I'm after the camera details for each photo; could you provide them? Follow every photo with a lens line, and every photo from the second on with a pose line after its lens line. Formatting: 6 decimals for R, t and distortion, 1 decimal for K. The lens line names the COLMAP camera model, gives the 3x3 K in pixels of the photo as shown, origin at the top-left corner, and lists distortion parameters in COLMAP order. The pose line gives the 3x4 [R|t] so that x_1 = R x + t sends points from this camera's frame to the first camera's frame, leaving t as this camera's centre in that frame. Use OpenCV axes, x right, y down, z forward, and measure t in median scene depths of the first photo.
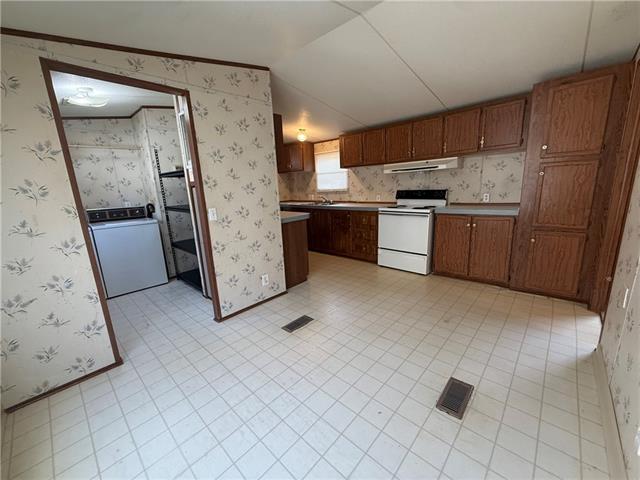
lens RADIAL K [[257.1, 0, 316.2], [0, 257.1, 240.2], [0, 0, 1]] dist [0.004302, 0.000157]
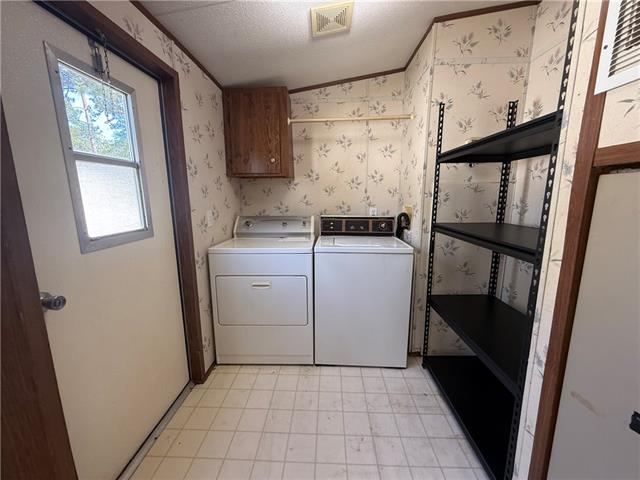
lens RADIAL K [[257.1, 0, 317.9], [0, 257.1, 241.2], [0, 0, 1]] dist [0.004302, 0.000157]
pose [[0.654800, 0.166864, -0.737153, -0.351858], [-0.183730, 0.981210, 0.058906, -0.082277], [0.733131, 0.096866, 0.673154, 0.497419]]
